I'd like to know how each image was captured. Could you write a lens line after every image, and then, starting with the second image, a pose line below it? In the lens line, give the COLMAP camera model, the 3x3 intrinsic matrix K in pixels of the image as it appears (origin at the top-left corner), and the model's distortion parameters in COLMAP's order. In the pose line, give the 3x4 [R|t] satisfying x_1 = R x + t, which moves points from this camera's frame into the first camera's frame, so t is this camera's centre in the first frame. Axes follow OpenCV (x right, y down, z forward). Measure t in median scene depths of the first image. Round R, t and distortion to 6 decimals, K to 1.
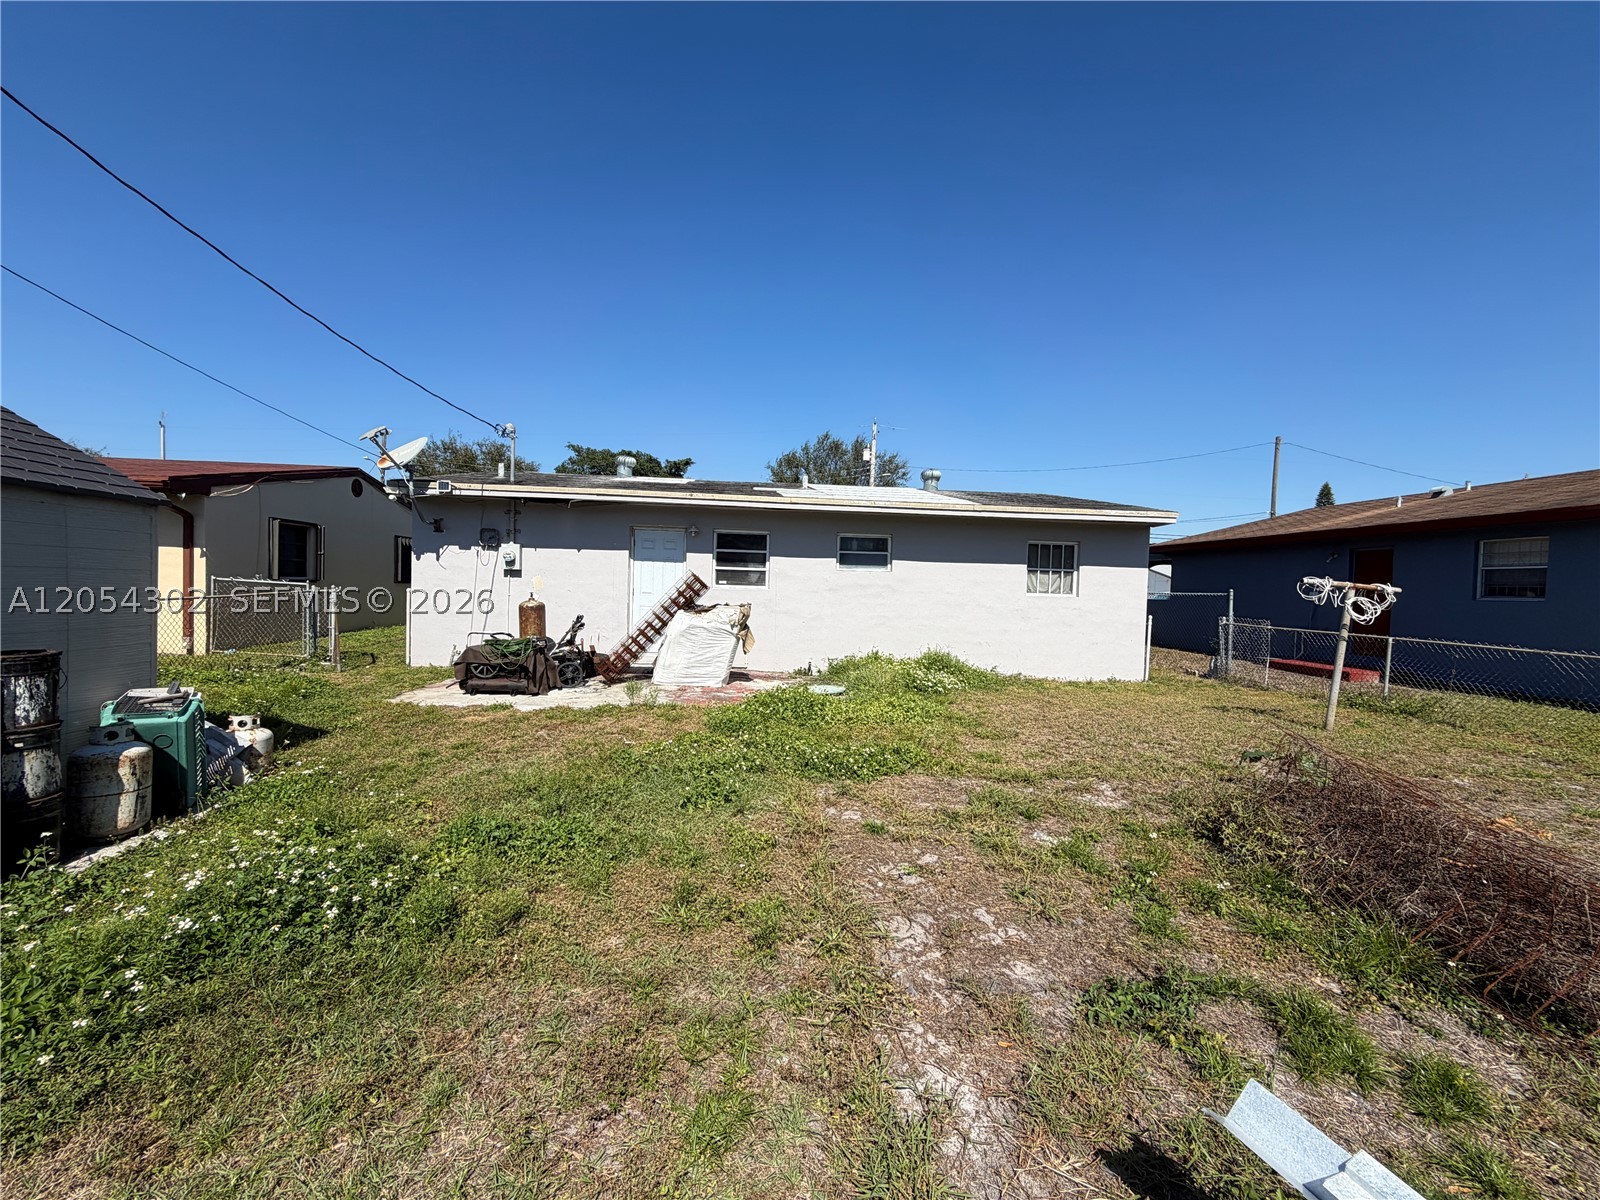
lens RADIAL K [[643.1, 0, 798.9], [0, 643.1, 600.7], [0, 0, 1]] dist [-0.001585, -0.000063]
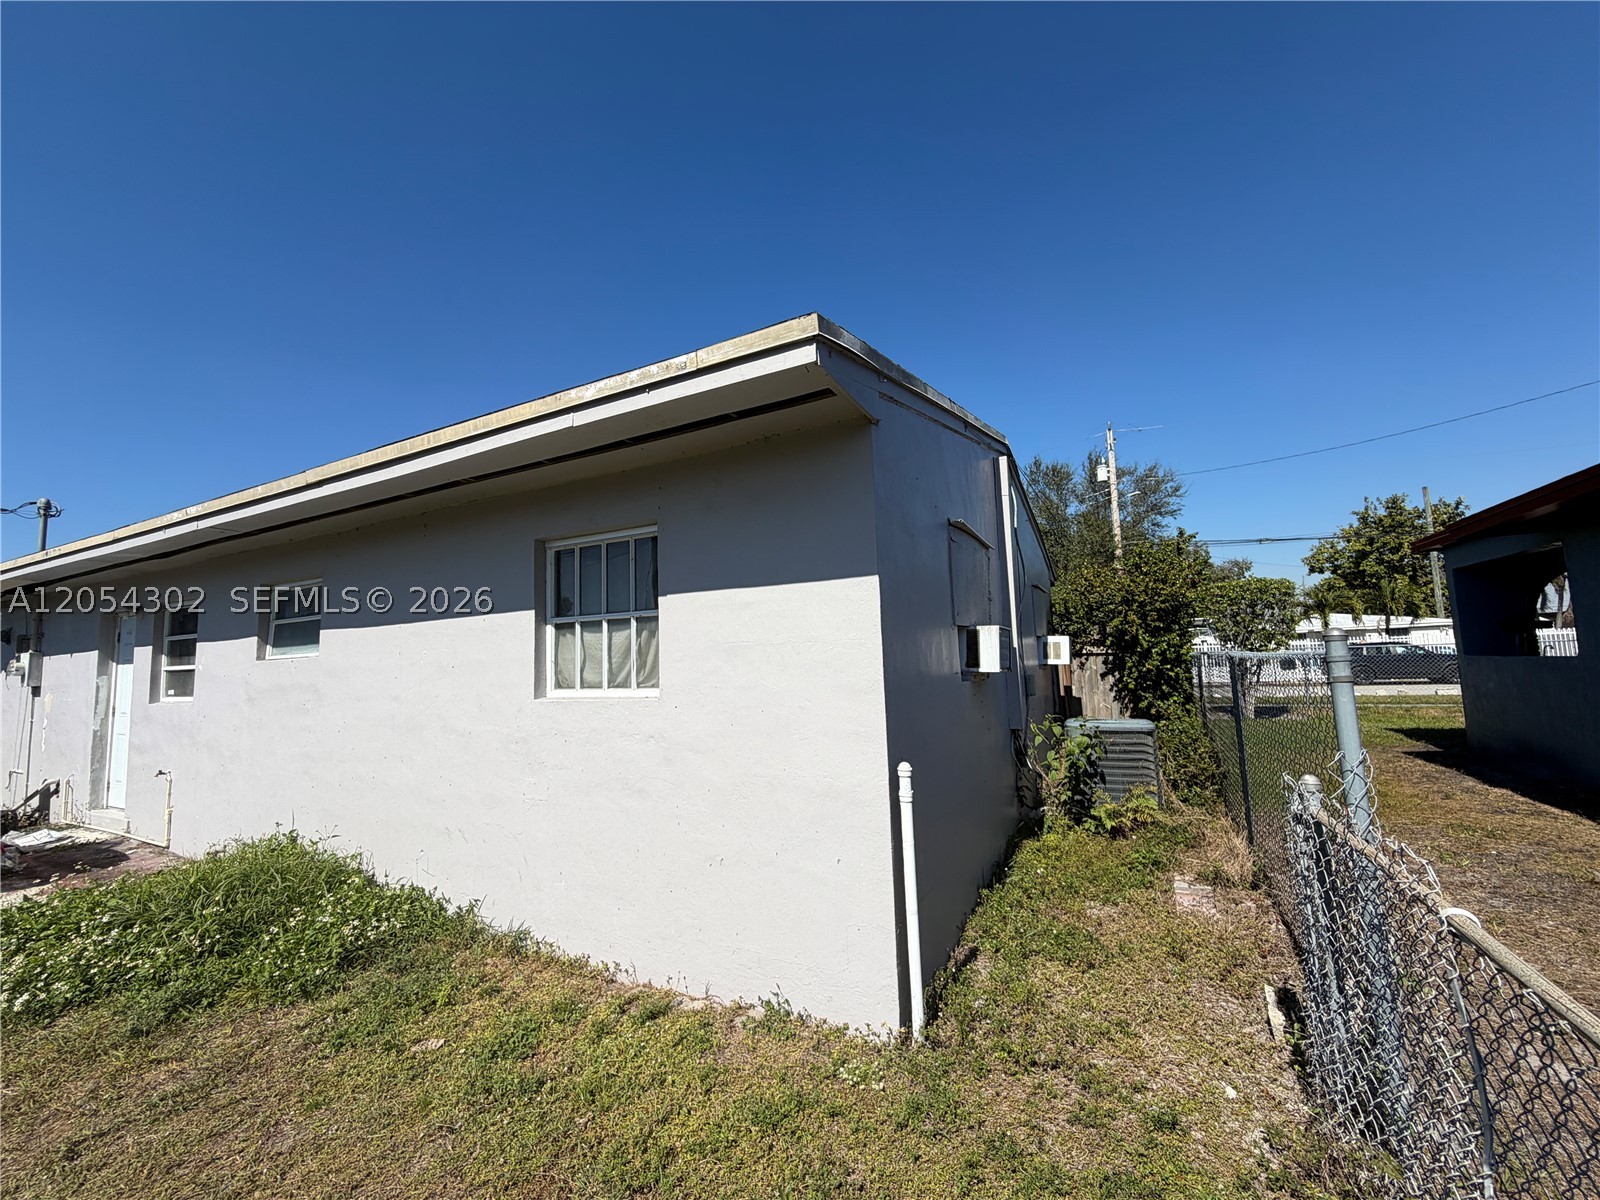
lens RADIAL K [[643.1, 0, 799.8], [0, 643.1, 601.6], [0, 0, 1]] dist [-0.001585, -0.000063]
pose [[0.840393, -0.106350, -0.531441, 0.651879], [0.041651, 0.990332, -0.132317, -0.007446], [0.540375, 0.089063, 0.836698, 0.768298]]
